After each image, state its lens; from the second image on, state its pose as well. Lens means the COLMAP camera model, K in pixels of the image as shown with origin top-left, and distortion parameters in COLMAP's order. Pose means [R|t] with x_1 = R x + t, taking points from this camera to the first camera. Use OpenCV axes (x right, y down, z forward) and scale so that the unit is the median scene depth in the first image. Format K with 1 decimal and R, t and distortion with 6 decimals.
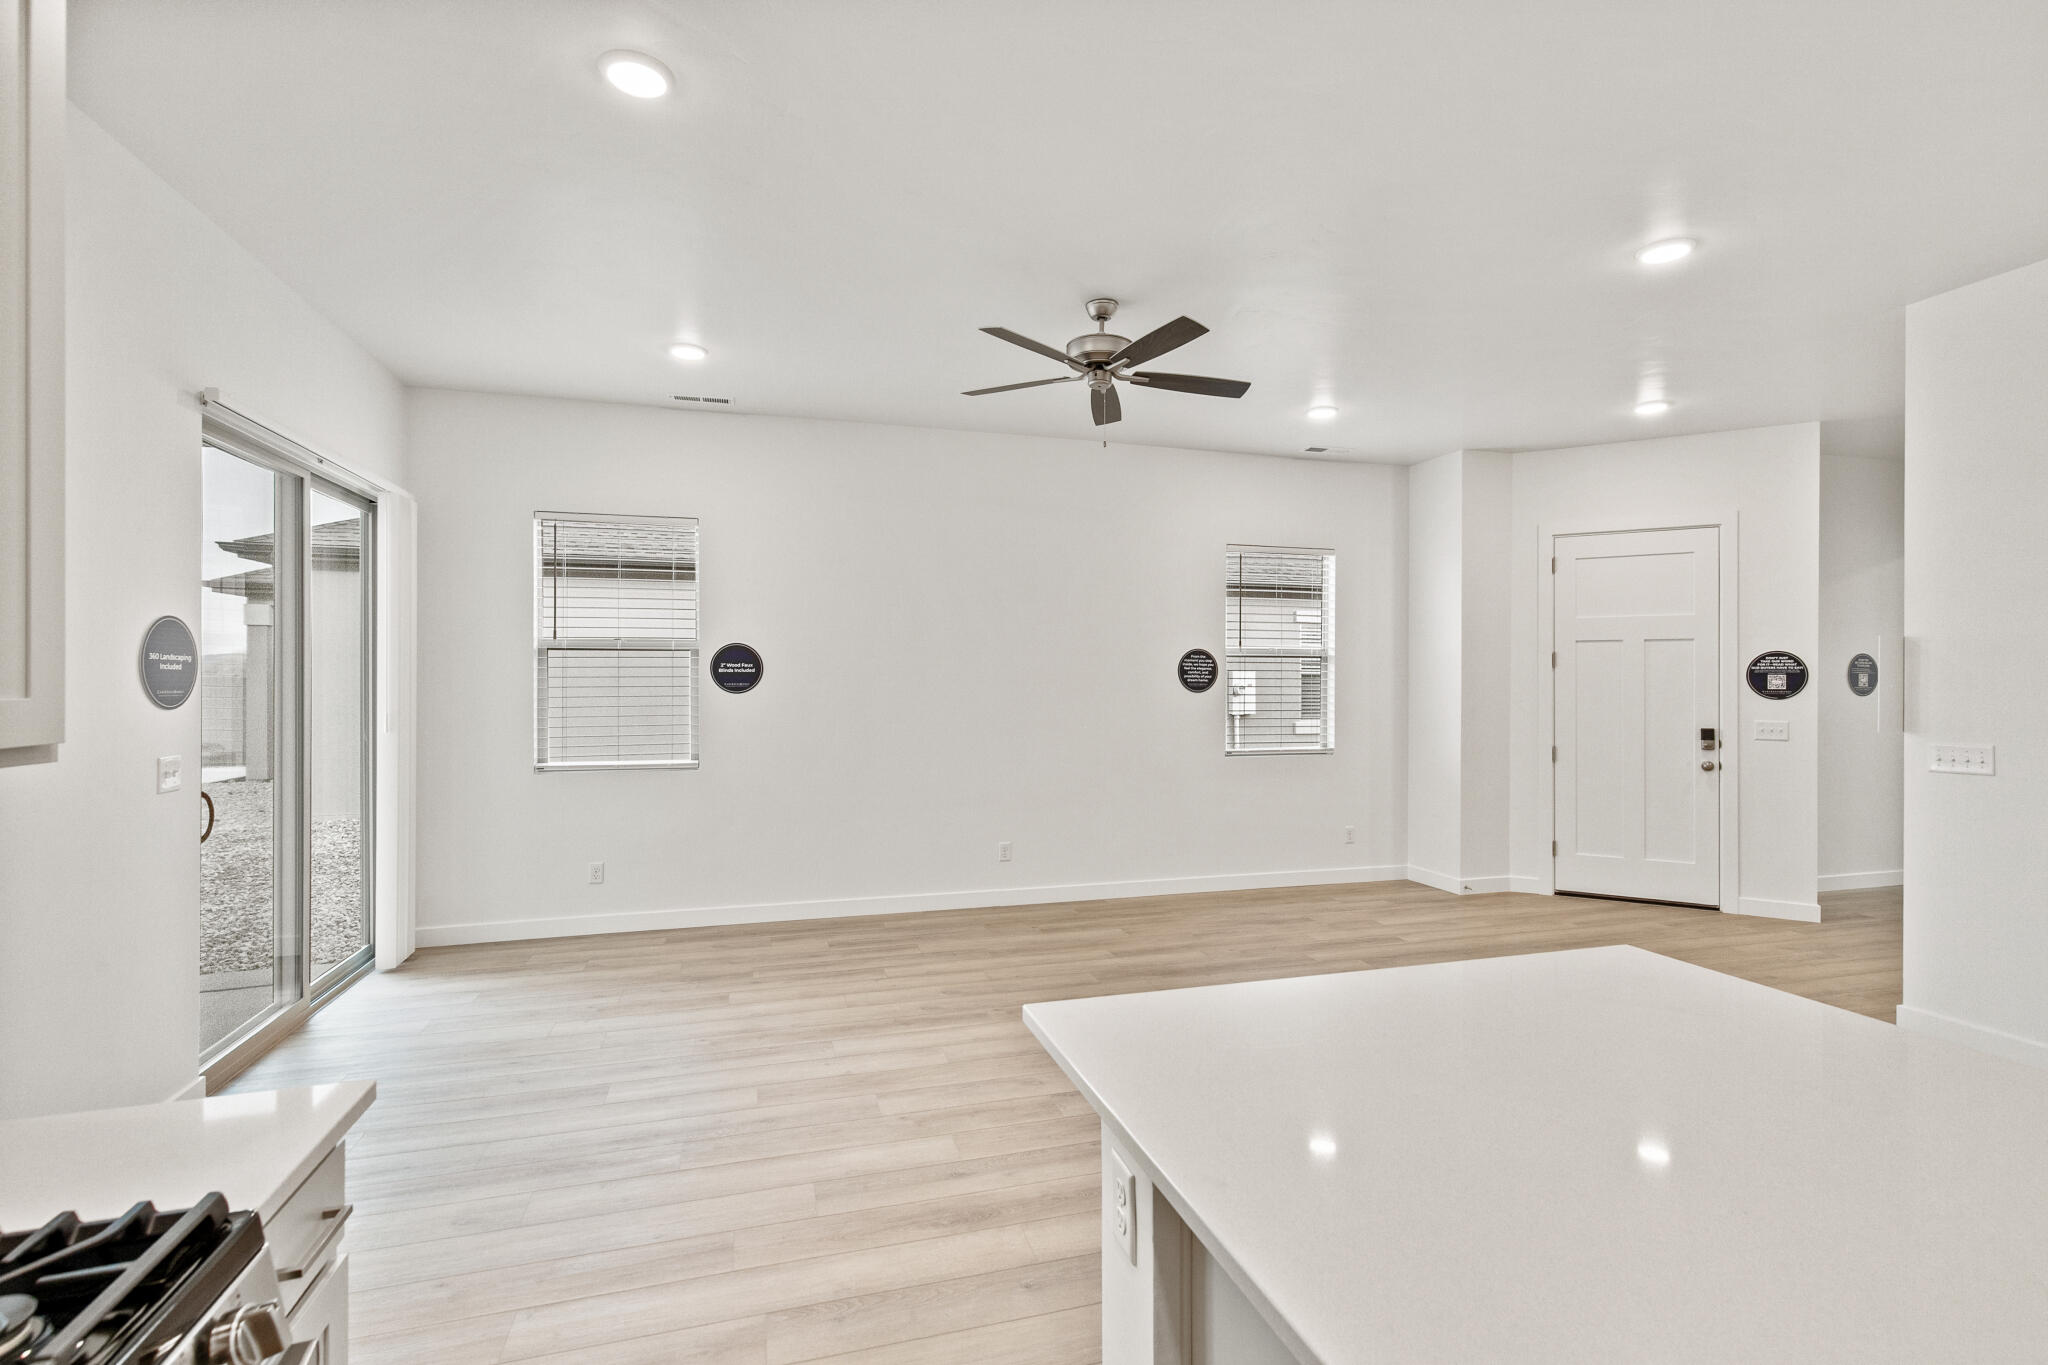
lens RADIAL K [[932.4, 0, 1024.0], [0, 932.4, 682.5], [0, 0, 1]] dist [0.002956, 0.000283]
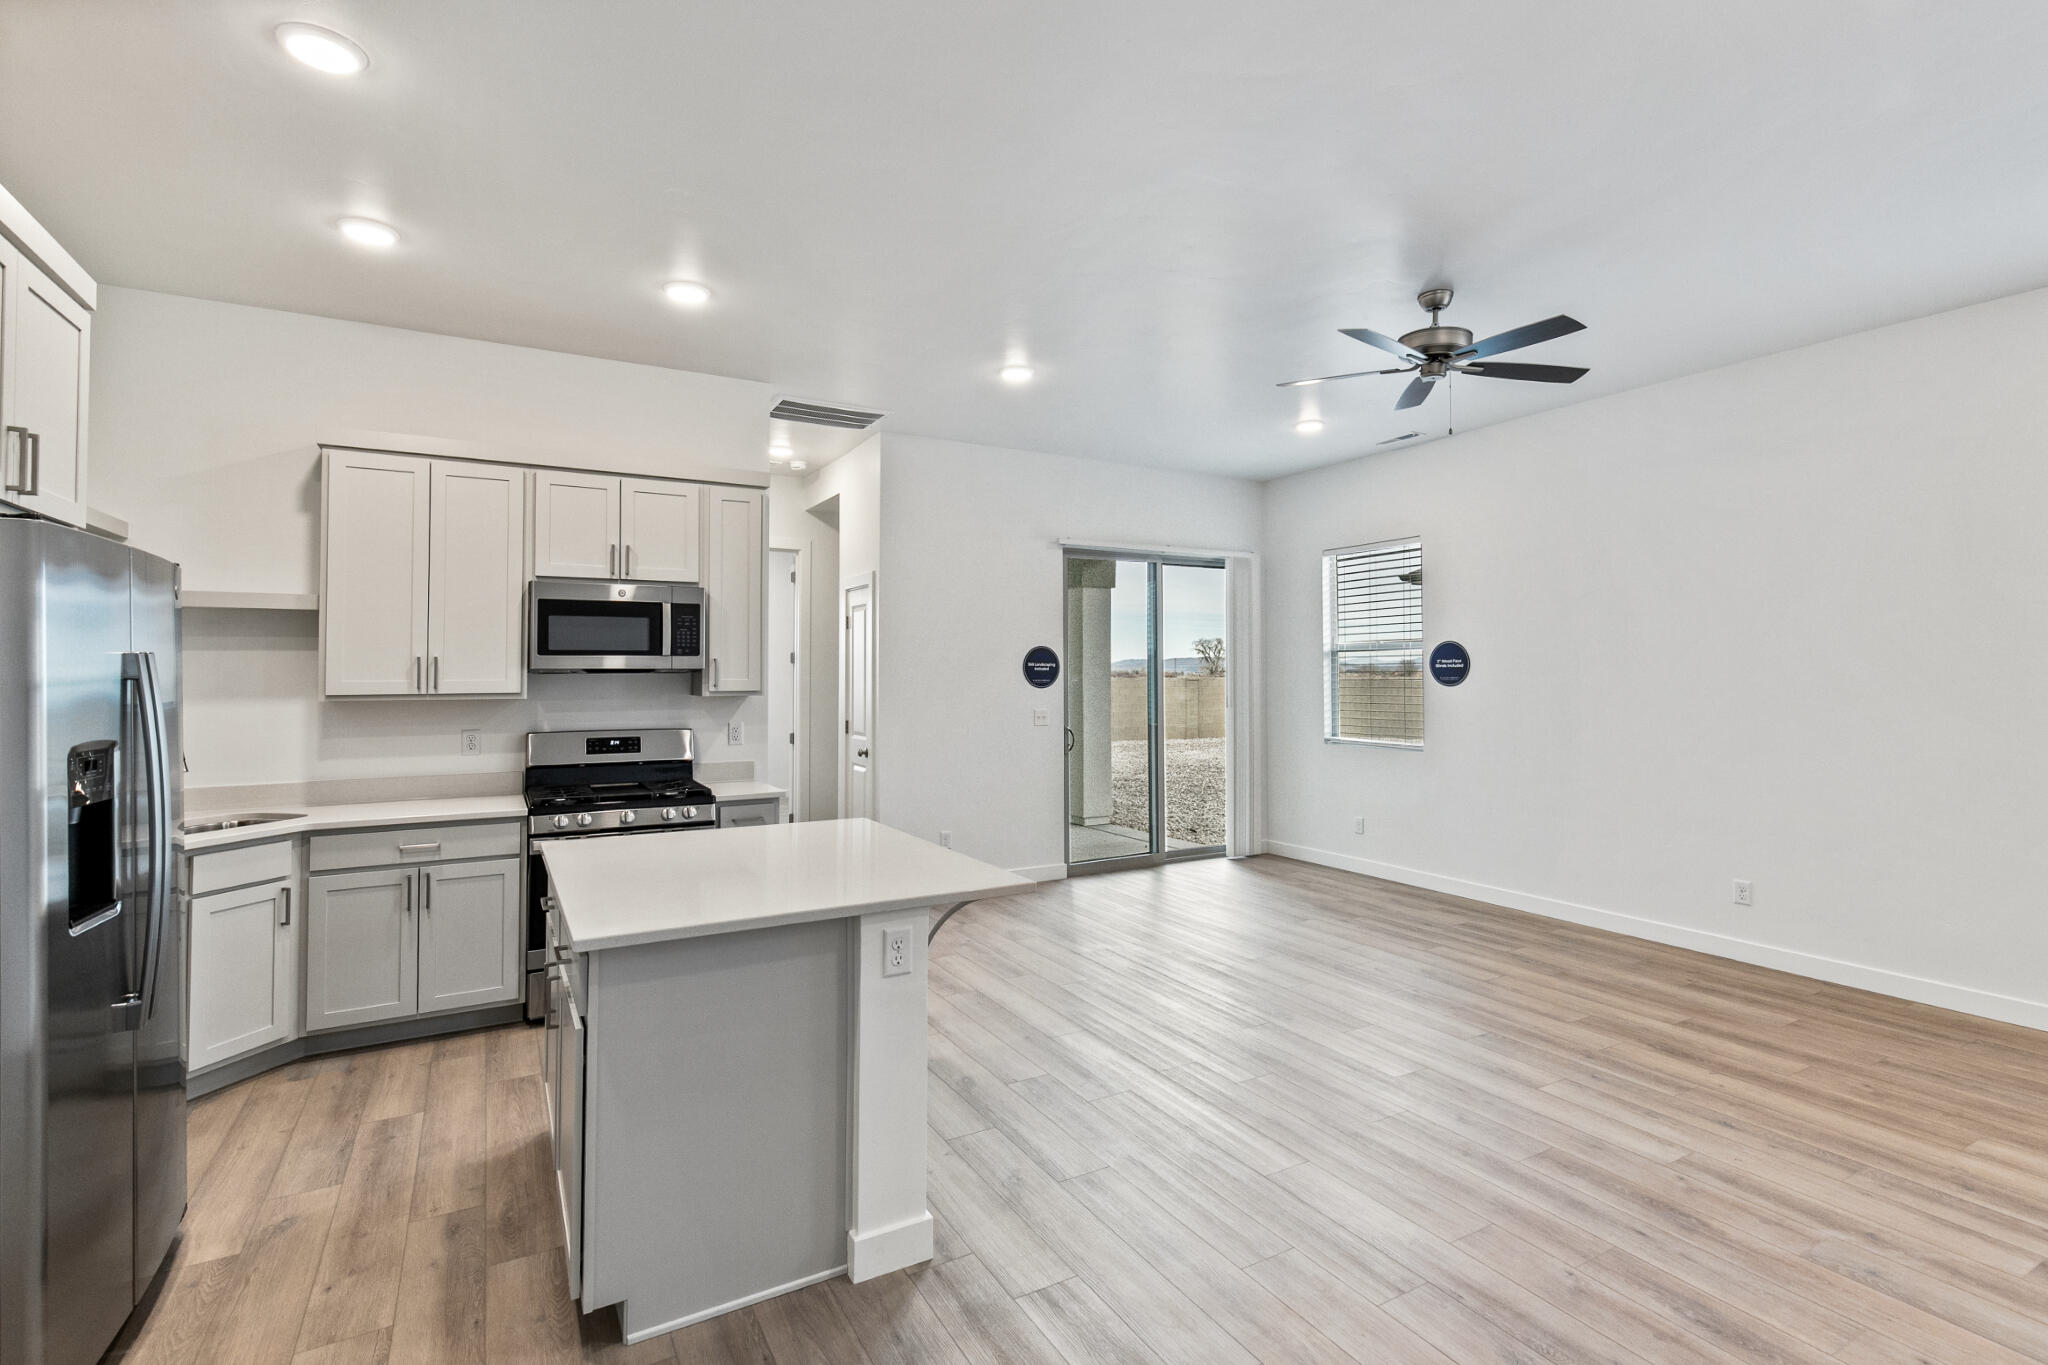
lens RADIAL K [[950.2, 0, 1019.0], [0, 950.2, 651.6], [0, 0, 1]] dist [0.000421, -0.000225]
pose [[0.224144, -0.023349, -0.974276, 0.719542], [-0.000757, 0.999708, -0.024133, -0.002235], [0.974556, 0.006147, 0.224061, 0.256145]]
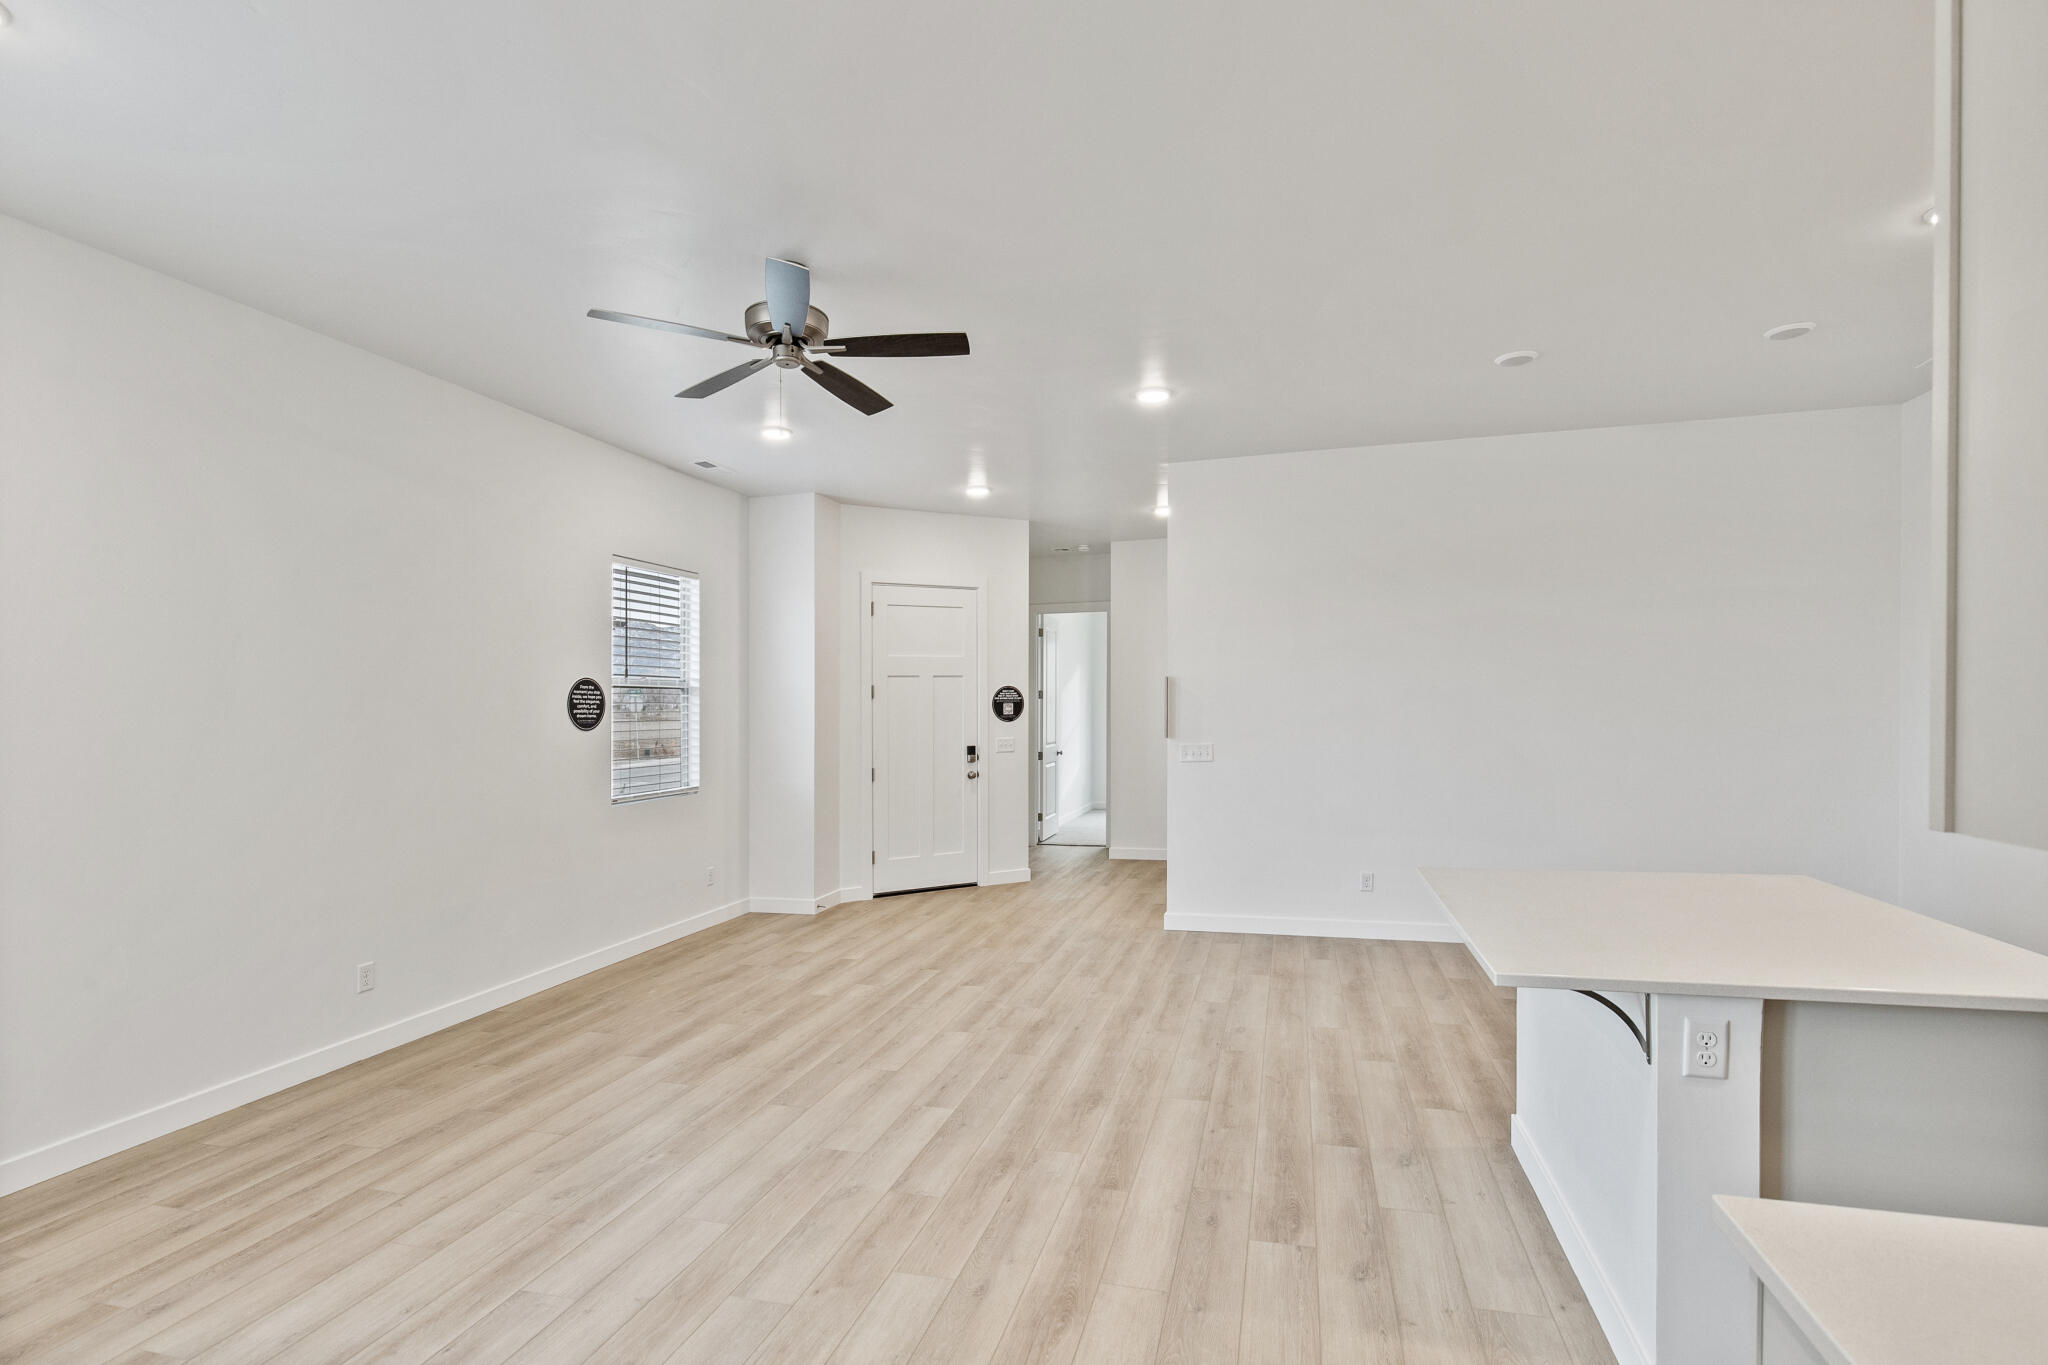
lens RADIAL K [[978.9, 0, 1037.0], [0, 978.9, 714.0], [0, 0, 1]] dist [-0.000144, -0.001083]
pose [[0.519233, -0.016701, 0.854470, -0.418487], [0.019964, 0.999773, 0.007410, -0.002819], [-0.854400, 0.013211, 0.519449, 0.252966]]
